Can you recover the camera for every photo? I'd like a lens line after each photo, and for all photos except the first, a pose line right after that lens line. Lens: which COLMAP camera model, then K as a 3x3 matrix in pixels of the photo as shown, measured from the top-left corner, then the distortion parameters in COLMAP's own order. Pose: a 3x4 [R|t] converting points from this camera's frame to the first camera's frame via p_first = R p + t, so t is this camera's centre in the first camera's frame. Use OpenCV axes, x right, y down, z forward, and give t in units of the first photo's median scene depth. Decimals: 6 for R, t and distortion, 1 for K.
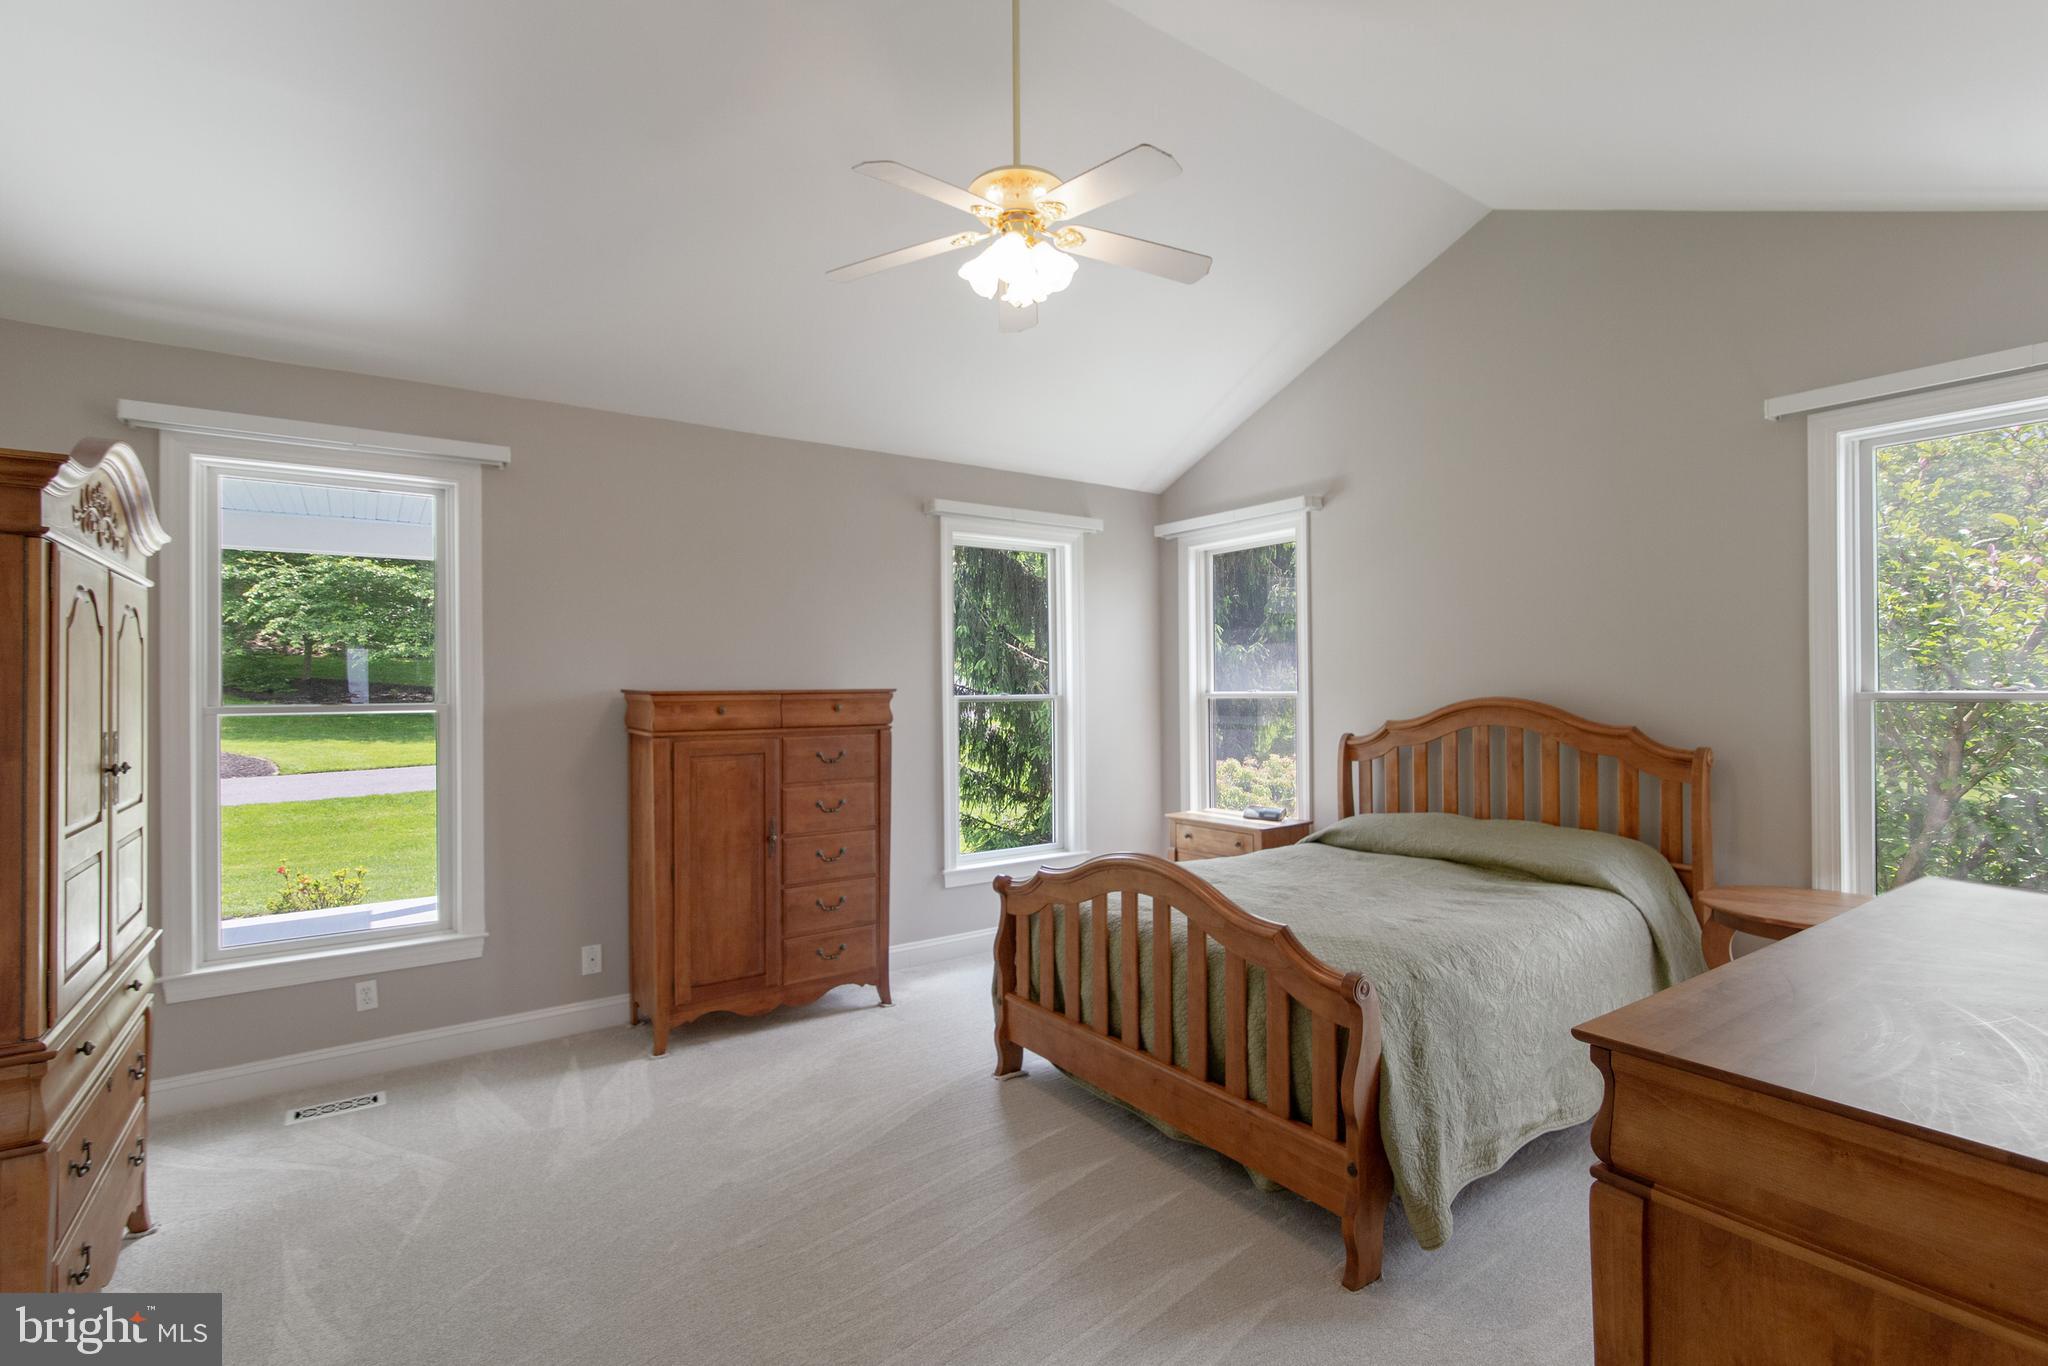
lens RADIAL K [[952.3, 0, 1031.4], [0, 952.3, 680.3], [0, 0, 1]] dist [-0.008682, 0.001586]
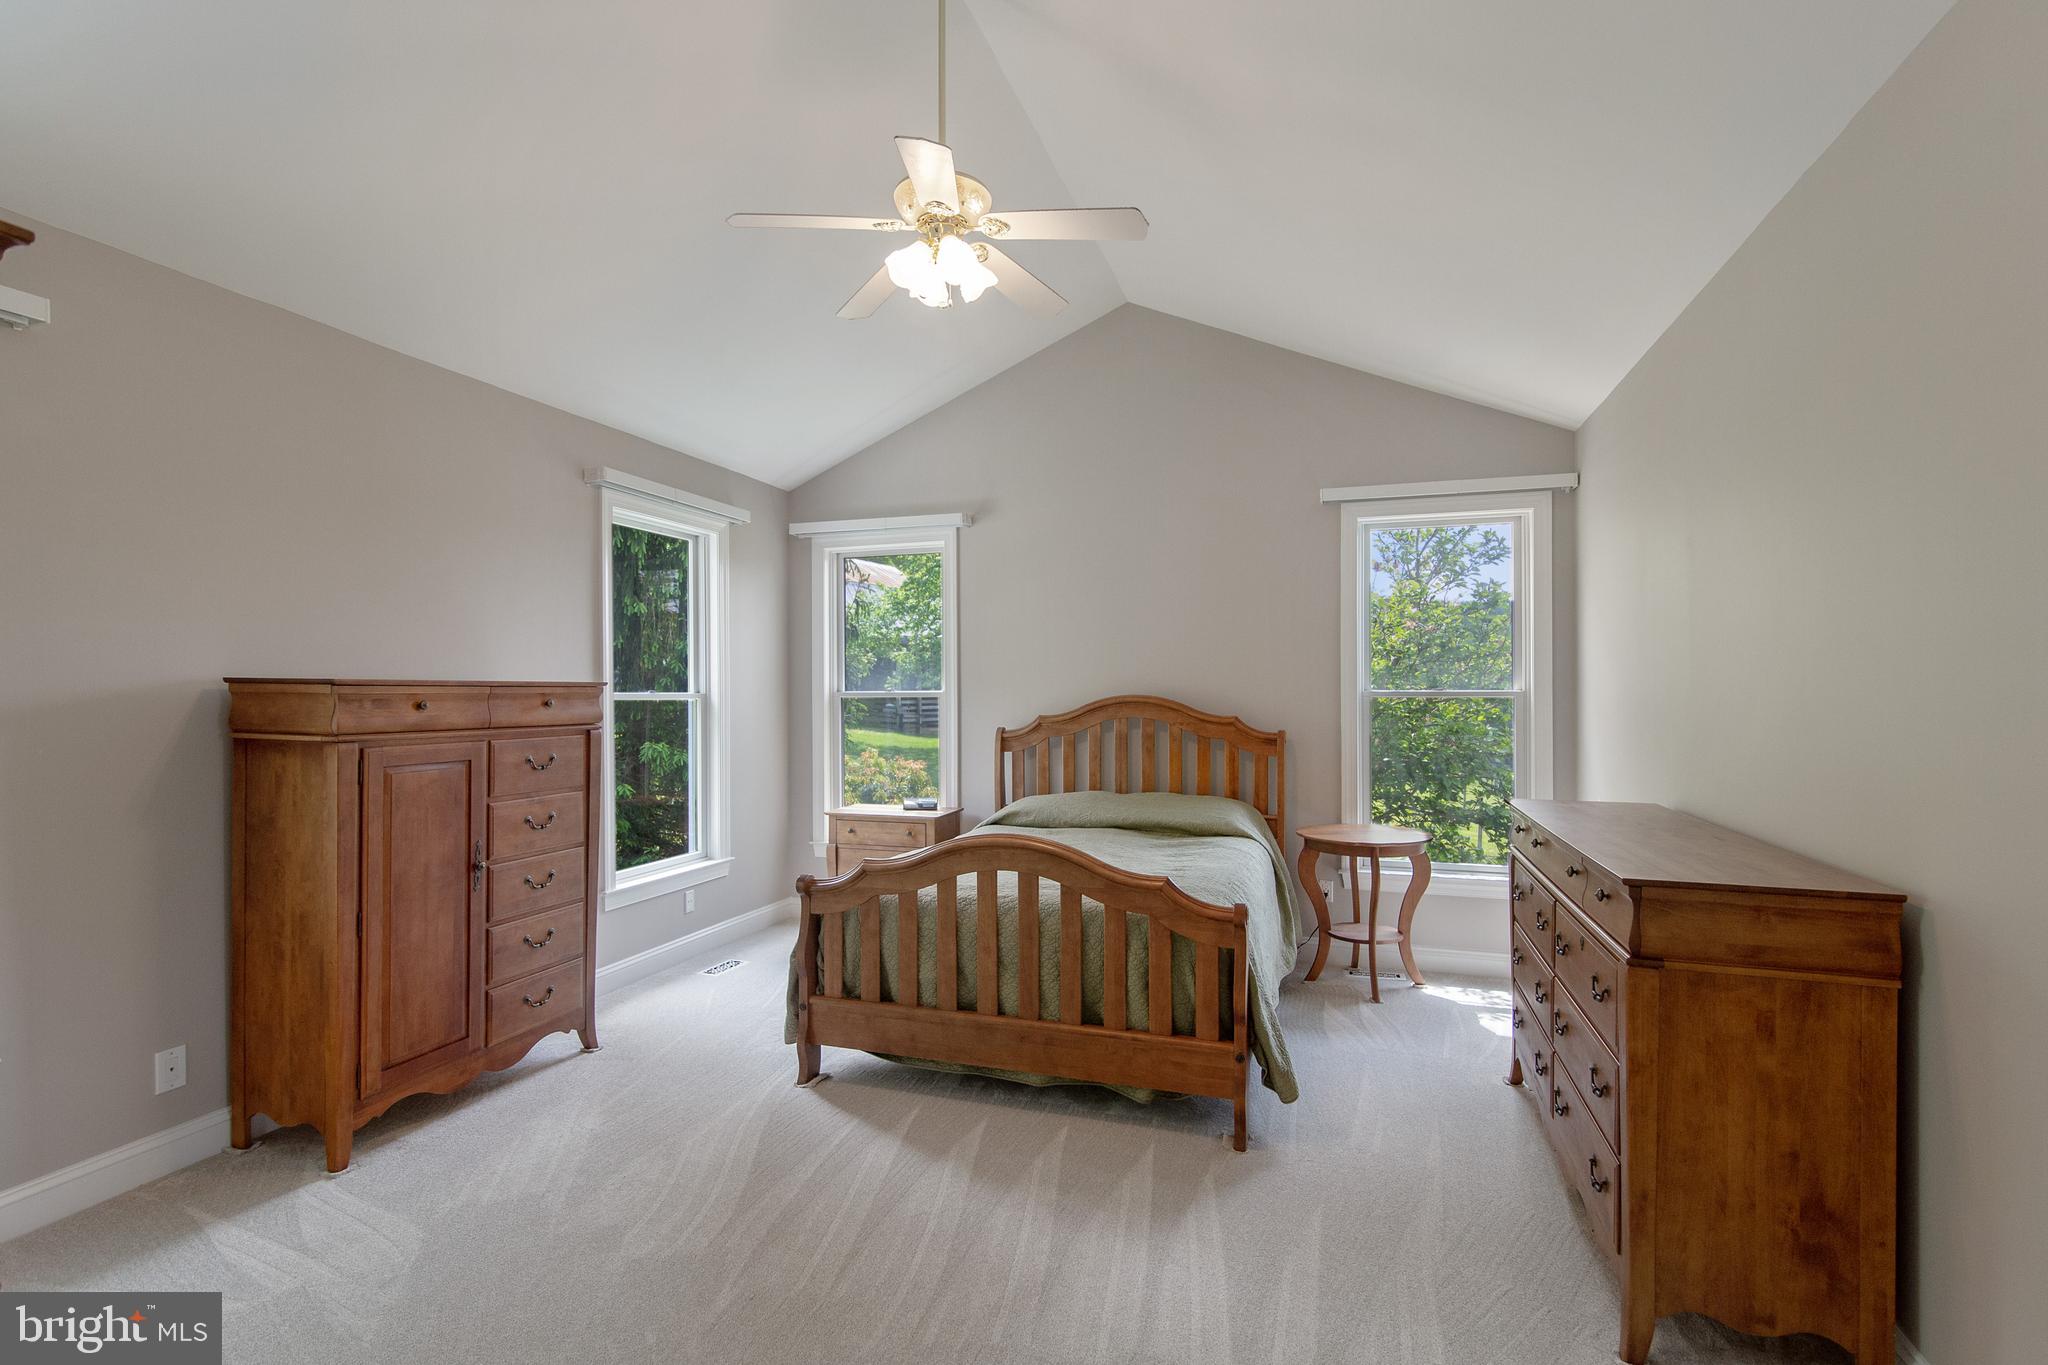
lens RADIAL K [[952.3, 0, 1027.4], [0, 952.3, 691.2], [0, 0, 1]] dist [-0.008682, 0.001586]
pose [[0.804997, 0.007300, 0.593234, -0.396359], [-0.009866, 0.999951, 0.001083, 0.013929], [-0.593197, -0.006725, 0.805030, 0.086100]]
